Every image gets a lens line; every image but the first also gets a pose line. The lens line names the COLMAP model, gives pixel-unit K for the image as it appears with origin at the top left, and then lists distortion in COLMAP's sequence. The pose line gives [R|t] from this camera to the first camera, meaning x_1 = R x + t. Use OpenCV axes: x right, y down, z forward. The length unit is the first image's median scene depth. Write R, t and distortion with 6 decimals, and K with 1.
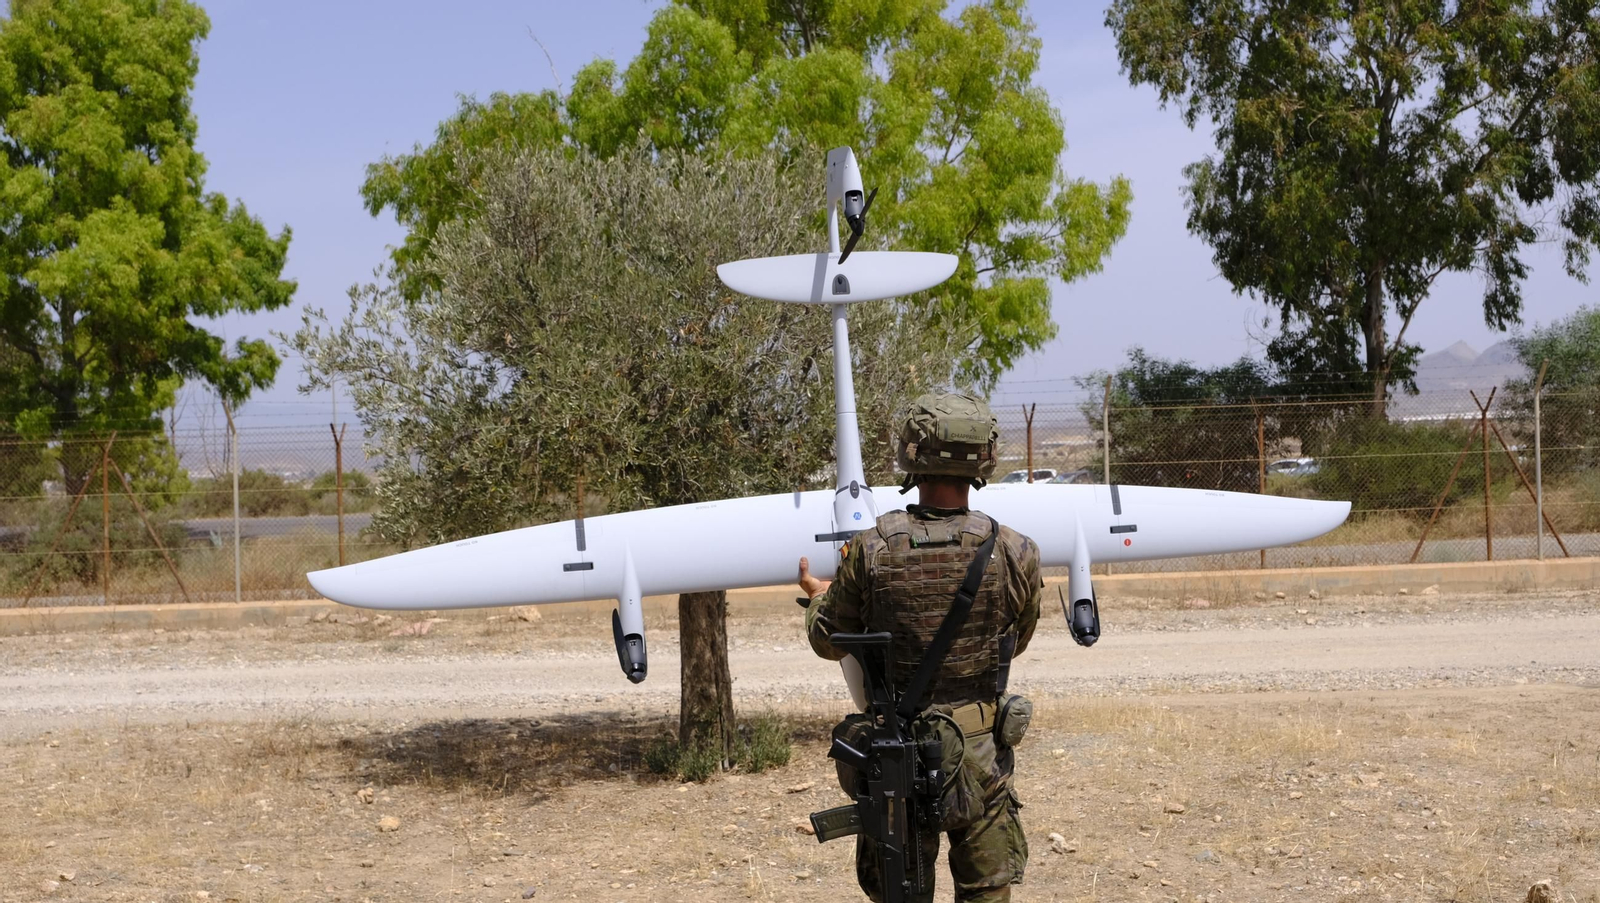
lens RADIAL K [[1784.5, 0, 803.2], [0, 1784.5, 456.7], [0, 0, 1]] dist [0.007616, -0.005897]
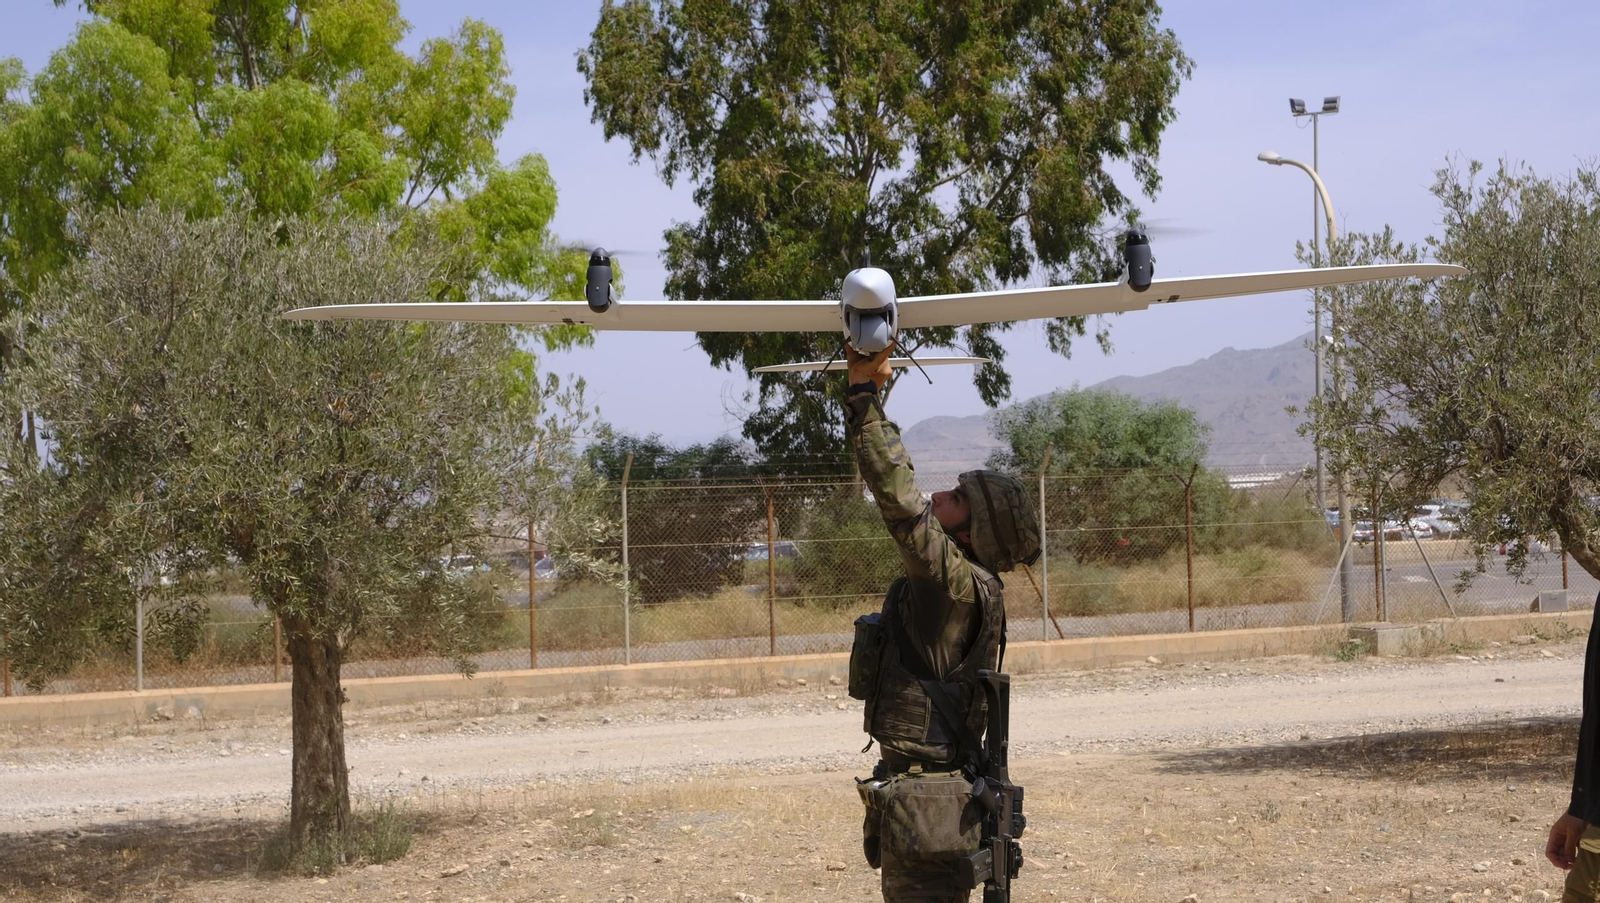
lens RADIAL K [[2092.1, 0, 800.0], [0, 2092.1, 451.5], [0, 0, 1]] dist [0.016133, 0.010625]
pose [[0.949285, 0.013524, 0.314127, -0.061973], [0.000282, 0.999038, -0.043863, 0.001791], [-0.314418, 0.041727, 0.948367, -0.054071]]
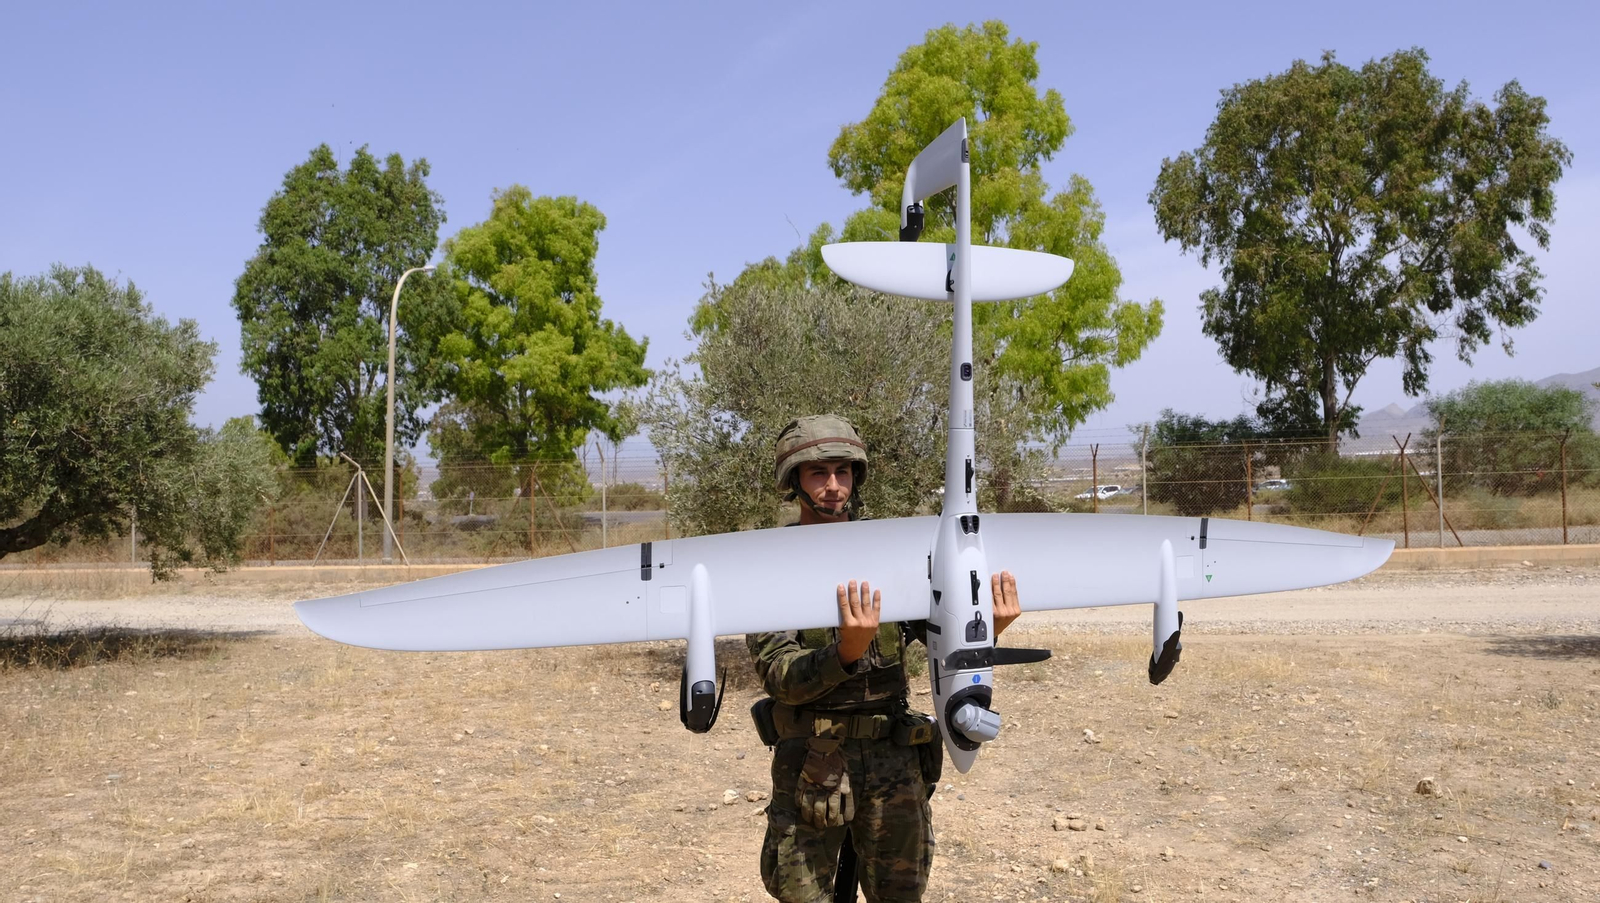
lens RADIAL K [[1086.6, 0, 805.1], [0, 1086.6, 454.5], [0, 0, 1]] dist [-0.031038, 0.019535]
pose [[0.989128, 0.002106, -0.147040, 0.011210], [-0.005011, 0.999800, -0.019384, -0.000533], [0.146970, 0.019910, 0.988941, 0.016589]]
